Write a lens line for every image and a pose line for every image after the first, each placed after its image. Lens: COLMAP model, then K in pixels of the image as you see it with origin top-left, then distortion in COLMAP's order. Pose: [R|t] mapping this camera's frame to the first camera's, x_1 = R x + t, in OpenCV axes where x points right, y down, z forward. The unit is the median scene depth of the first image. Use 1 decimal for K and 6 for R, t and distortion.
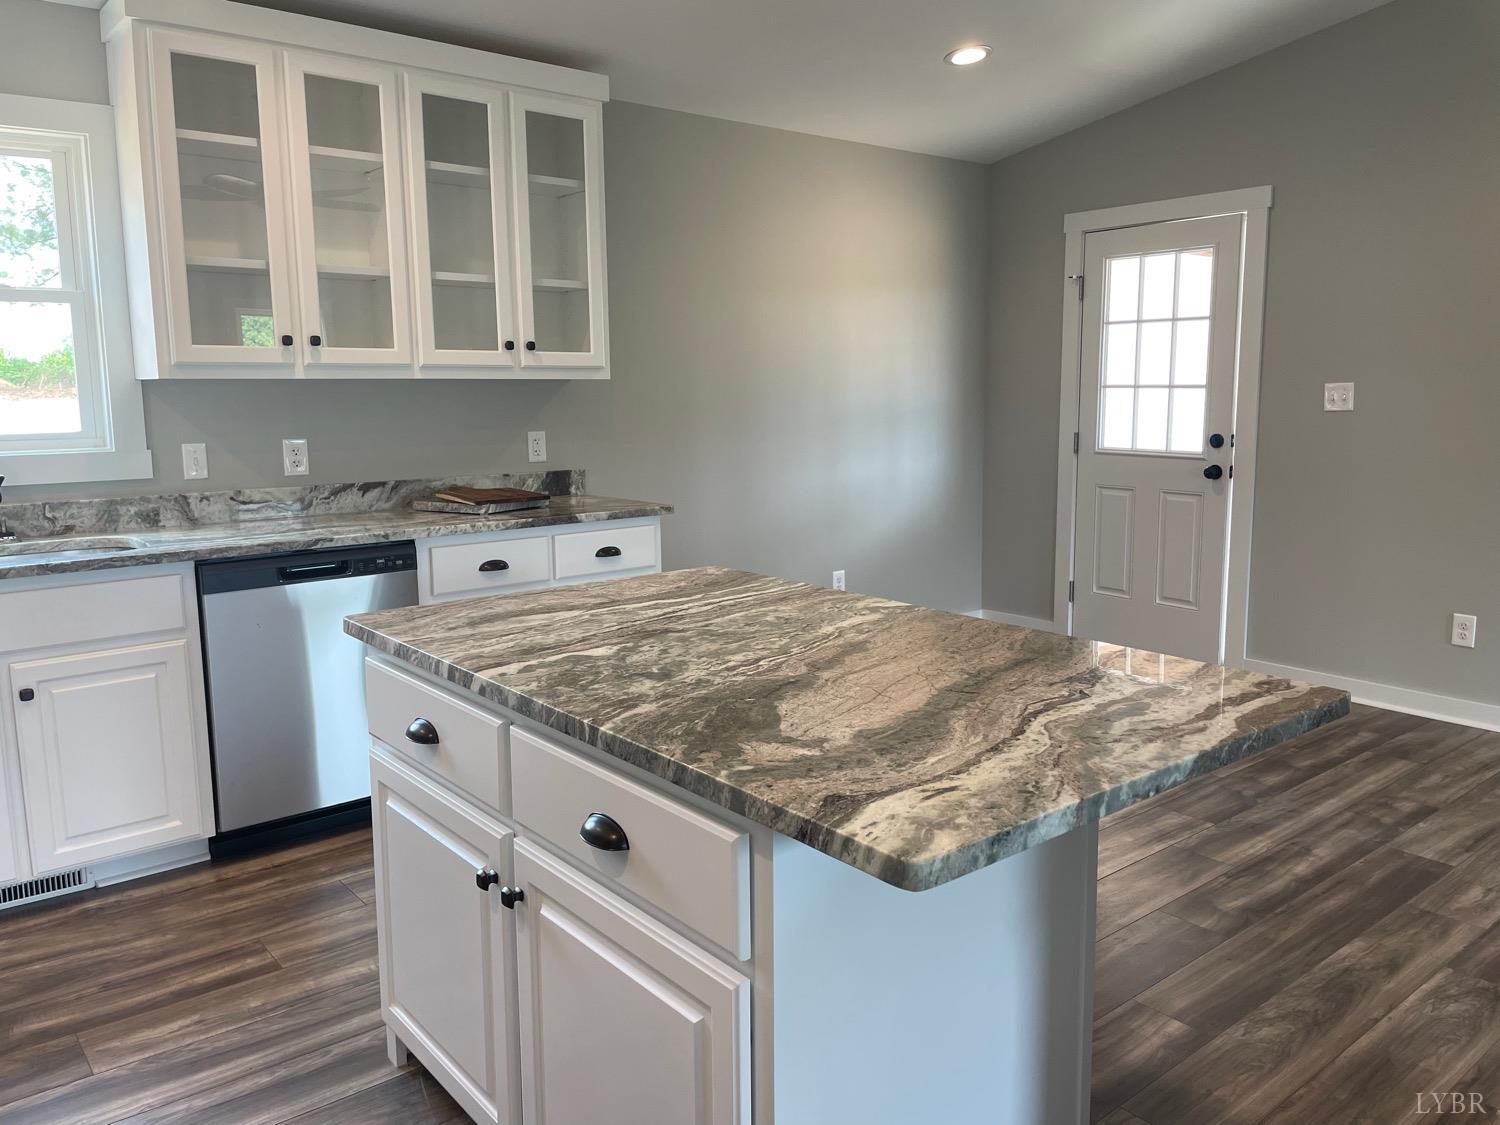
lens RADIAL K [[1132.0, 0, 767.4], [0, 1132.0, 540.9], [0, 0, 1]] dist [0.093006, -0.119695]
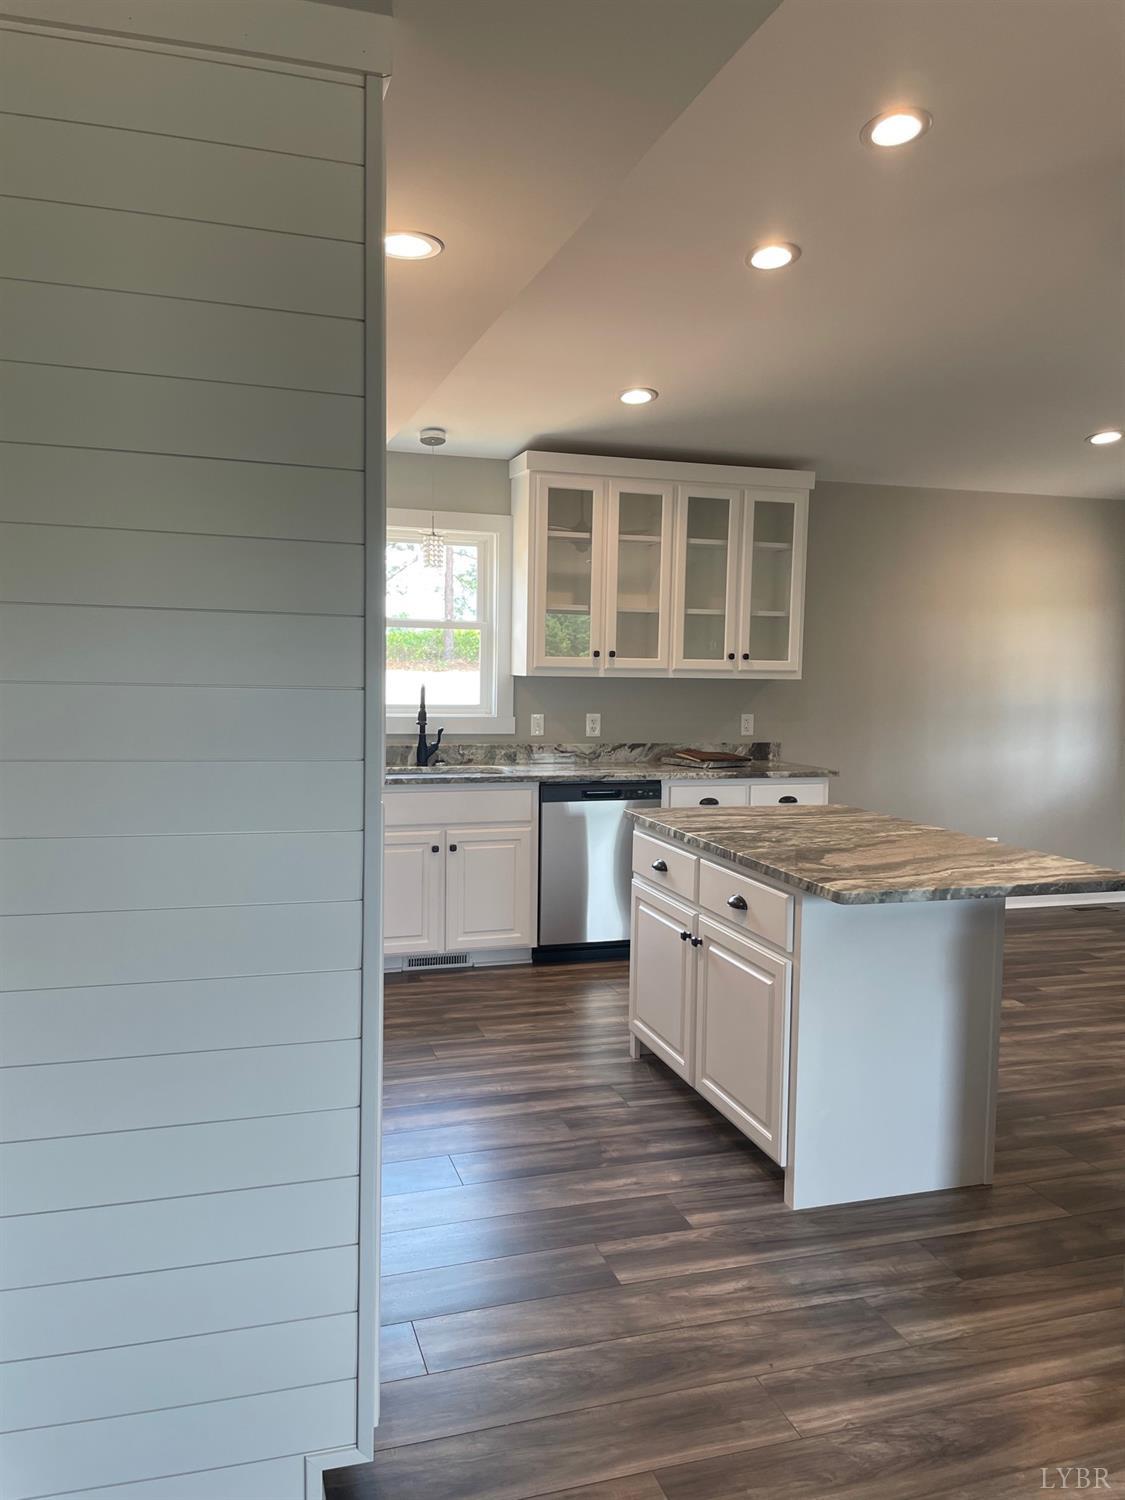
lens RADIAL K [[1132.0, 0, 565.8], [0, 1132.0, 753.7], [0, 0, 1]] dist [0.093006, -0.119695]
pose [[0.925723, 0.055640, -0.374087, 0.158634], [-0.077230, 0.996087, -0.042961, 0.041391], [0.370233, 0.068661, 0.926398, -0.521576]]
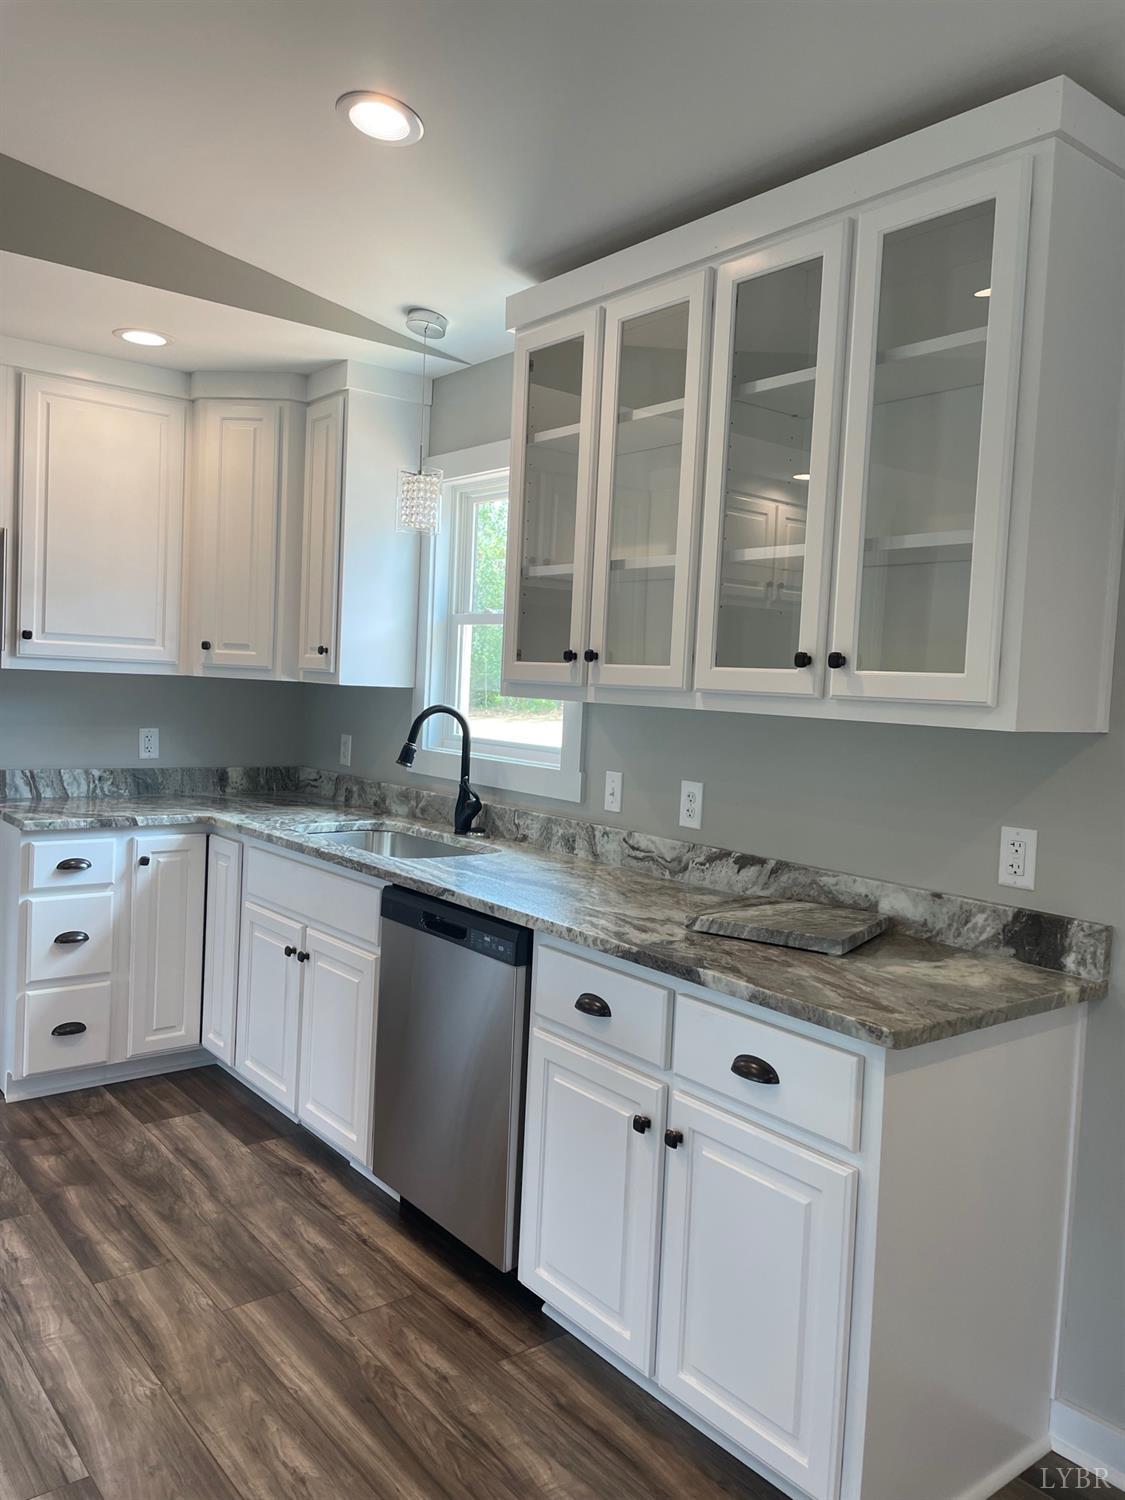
lens RADIAL K [[1132.0, 0, 562.5], [0, 1132.0, 731.9], [0, 0, 1]] dist [0.093006, -0.119695]
pose [[-0.031009, 0.053958, -0.998062, 0.416819], [-0.180945, 0.981740, 0.058697, -0.175549], [0.983004, 0.182414, -0.020680, 1.070108]]
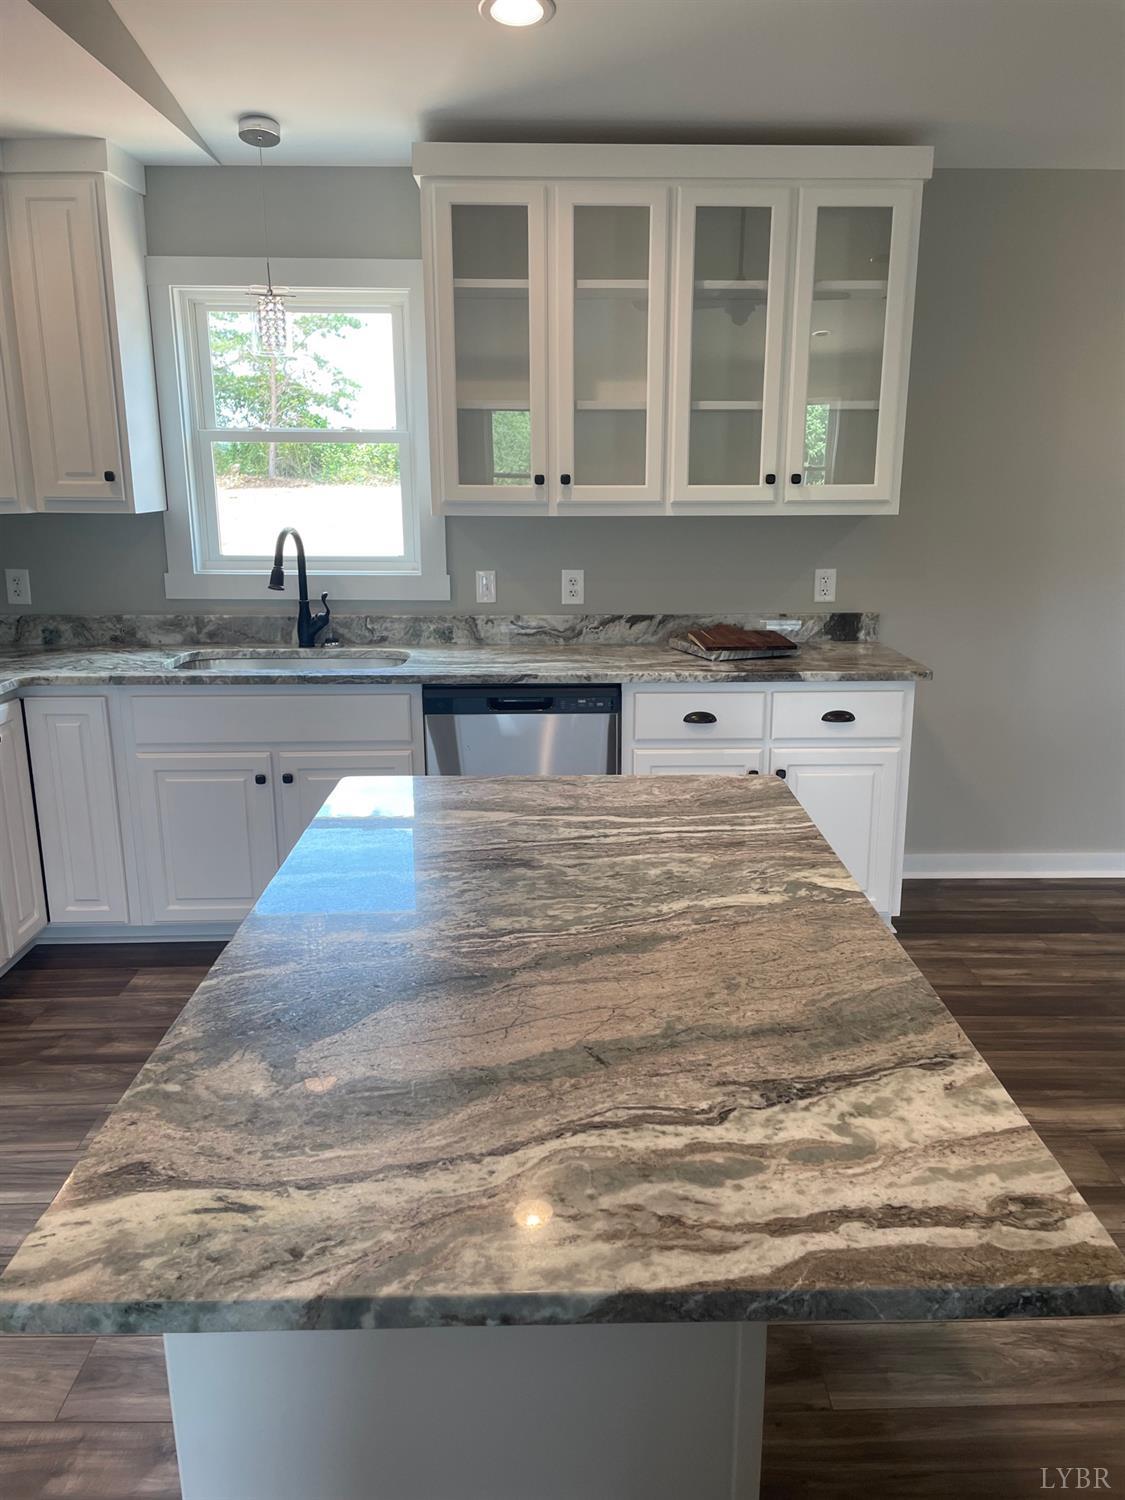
lens RADIAL K [[1132.0, 0, 583.7], [0, 1132.0, 754.2], [0, 0, 1]] dist [0.093006, -0.119695]
pose [[0.782486, 0.163167, -0.600909, 0.292038], [-0.092649, 0.984823, 0.146767, -0.087875], [0.615737, -0.059170, 0.785727, 0.202080]]
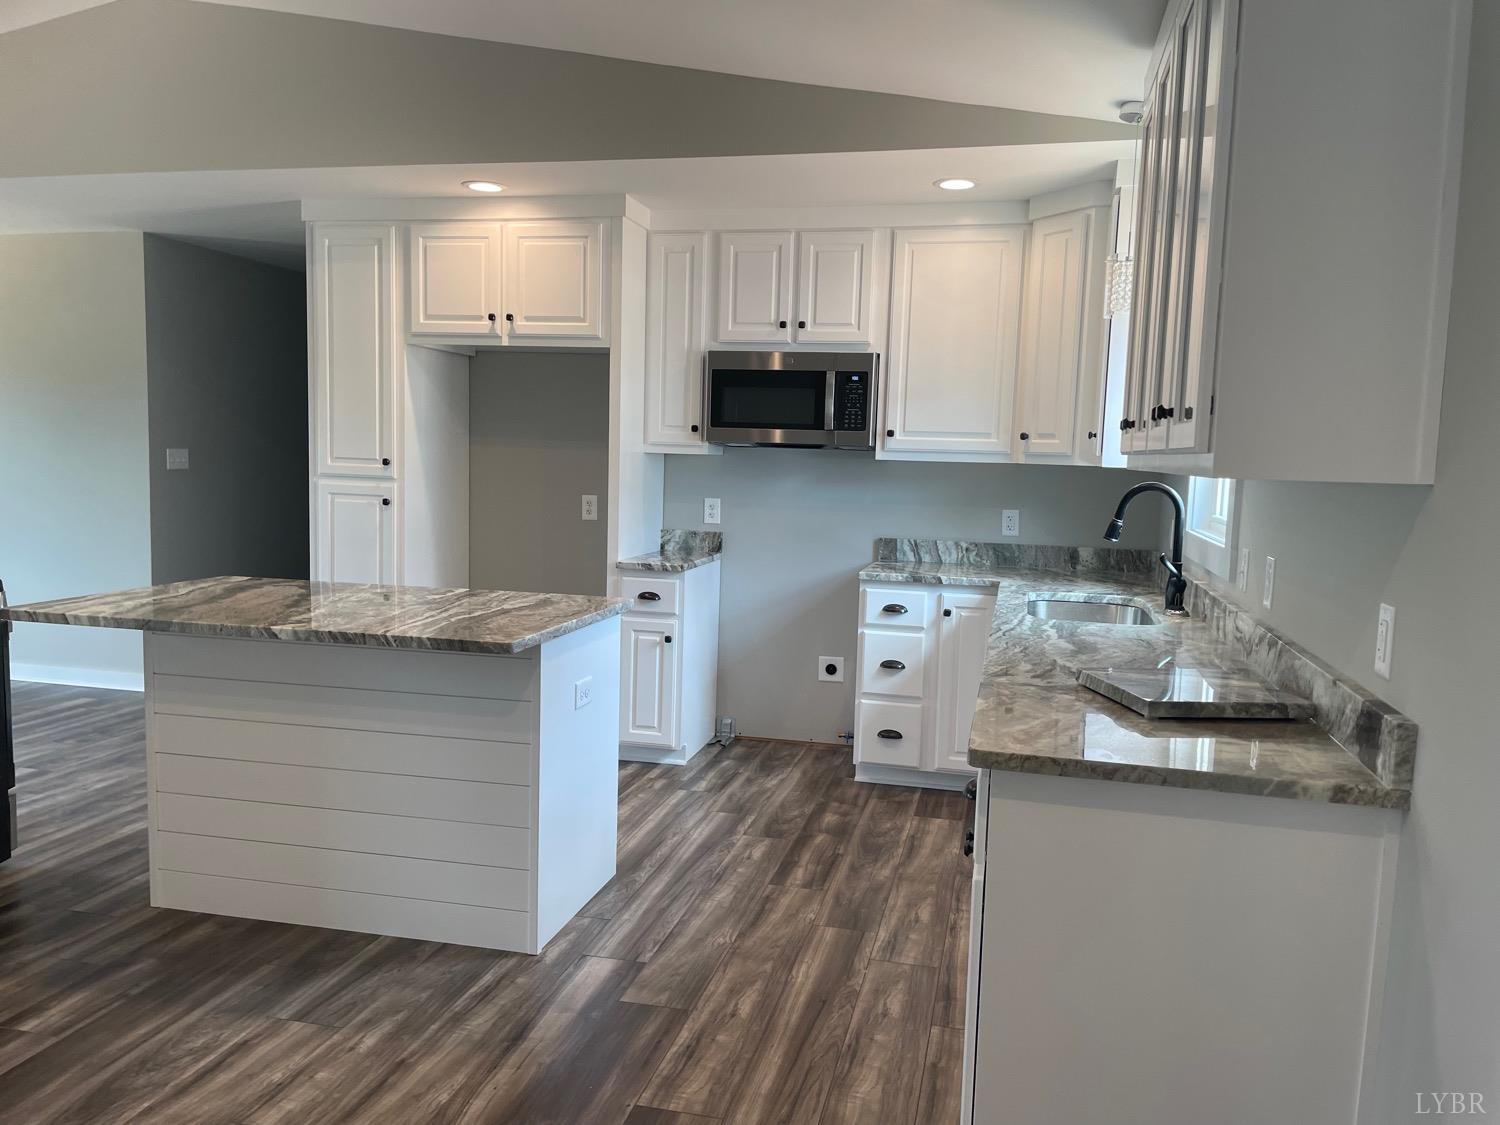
lens RADIAL K [[1132.0, 0, 758.8], [0, 1132.0, 564.5], [0, 0, 1]] dist [0.093006, -0.119695]
pose [[-0.800030, 0.044860, -0.598280, 0.316531], [-0.104246, 0.971638, 0.212255, -0.236327], [0.590834, 0.232178, -0.772663, 1.584663]]
